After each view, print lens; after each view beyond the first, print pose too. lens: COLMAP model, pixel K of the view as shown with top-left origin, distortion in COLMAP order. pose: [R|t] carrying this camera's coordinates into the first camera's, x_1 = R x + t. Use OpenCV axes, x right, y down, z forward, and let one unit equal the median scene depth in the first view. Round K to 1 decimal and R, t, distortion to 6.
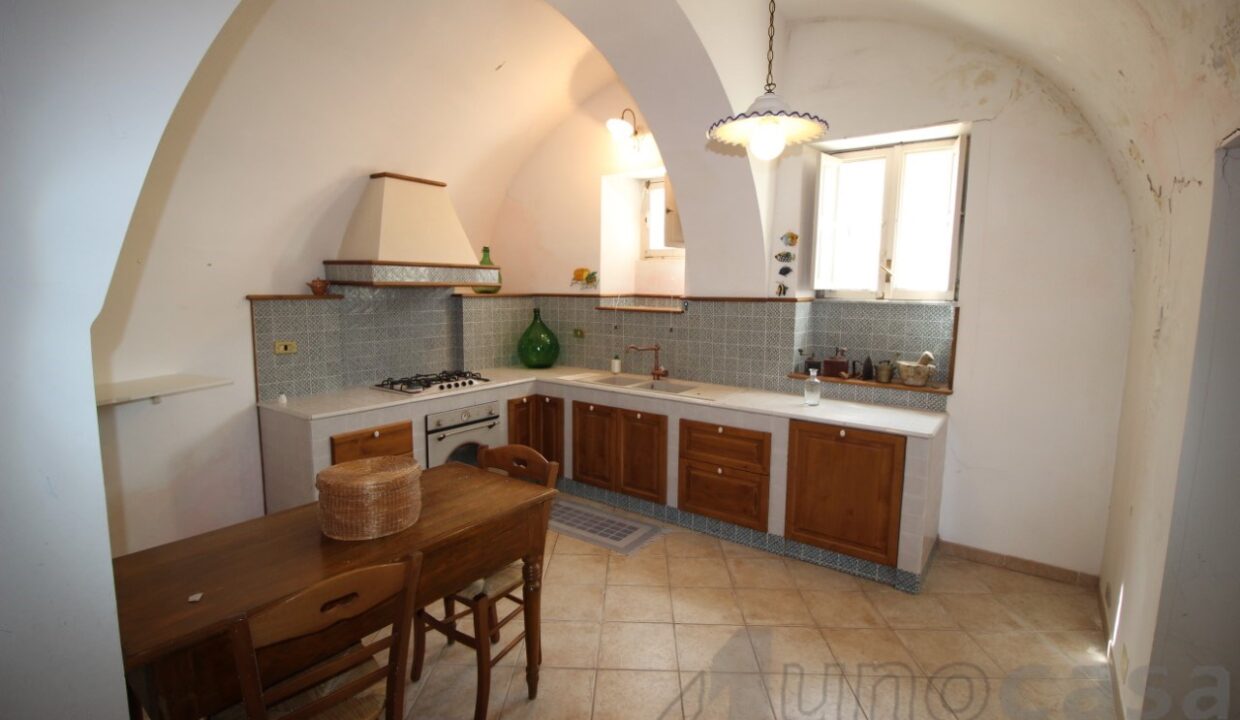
lens RADIAL K [[575.6, 0, 619.6], [0, 575.6, 360.0], [0, 0, 1]] dist [-0.007770, -0.006575]
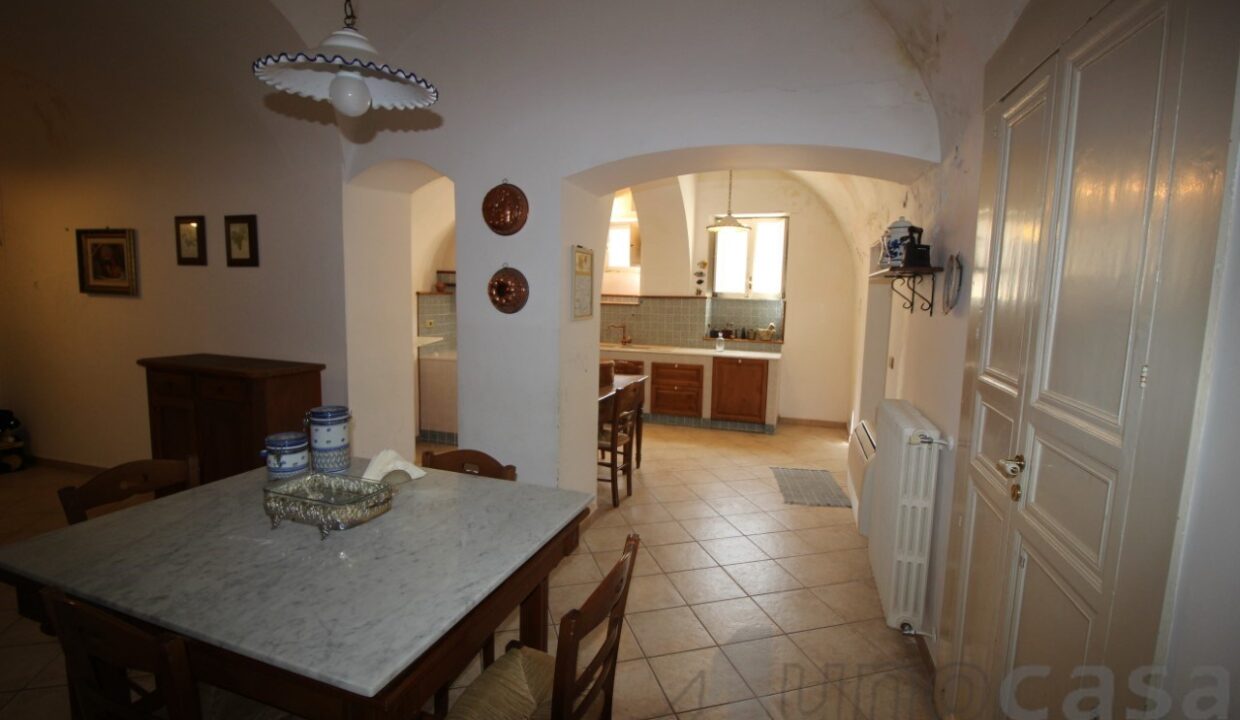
lens RADIAL K [[575.6, 0, 619.8], [0, 575.6, 363.4], [0, 0, 1]] dist [-0.007770, -0.006575]
pose [[0.950856, -0.028154, 0.308351, -0.538013], [0.028259, 0.999592, 0.004128, 0.092340], [-0.308342, 0.004788, 0.951264, -0.680047]]
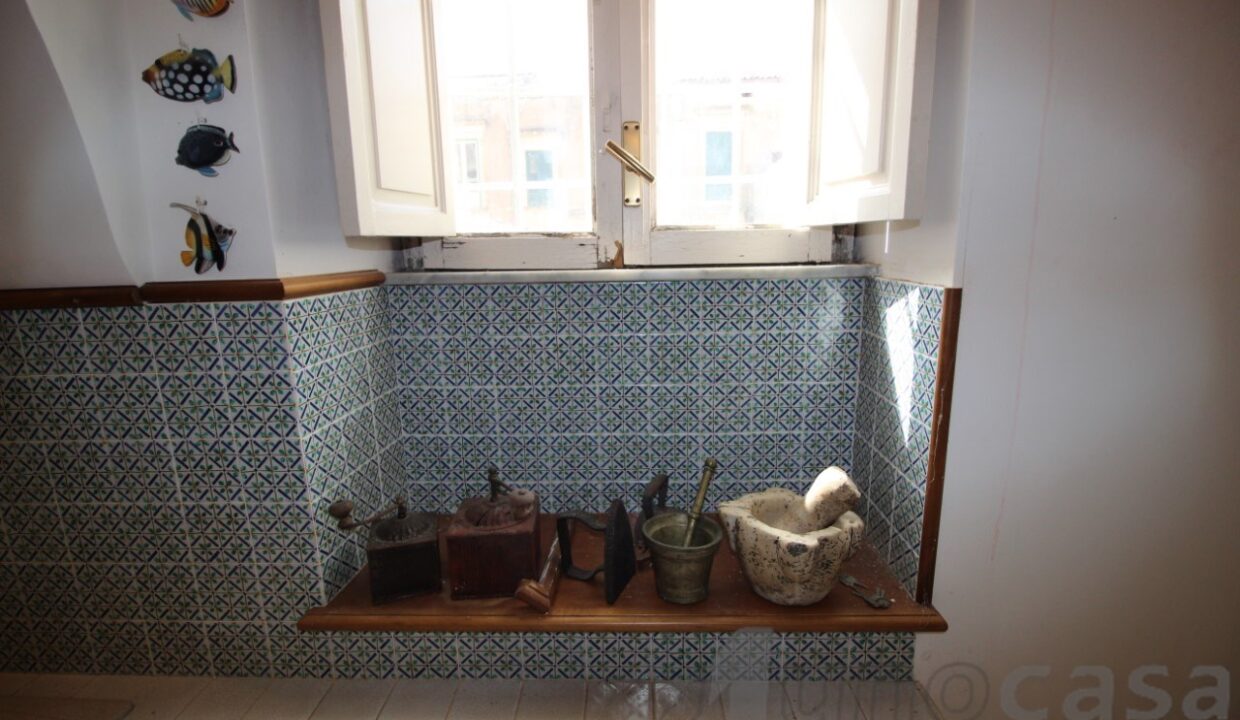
lens RADIAL K [[575.6, 0, 621.3], [0, 575.6, 358.8], [0, 0, 1]] dist [-0.007770, -0.006575]
pose [[0.825320, -0.132300, 0.548948, 0.292895], [0.097372, 0.990947, 0.092429, -0.086211], [-0.556206, -0.022832, 0.830731, 0.758044]]
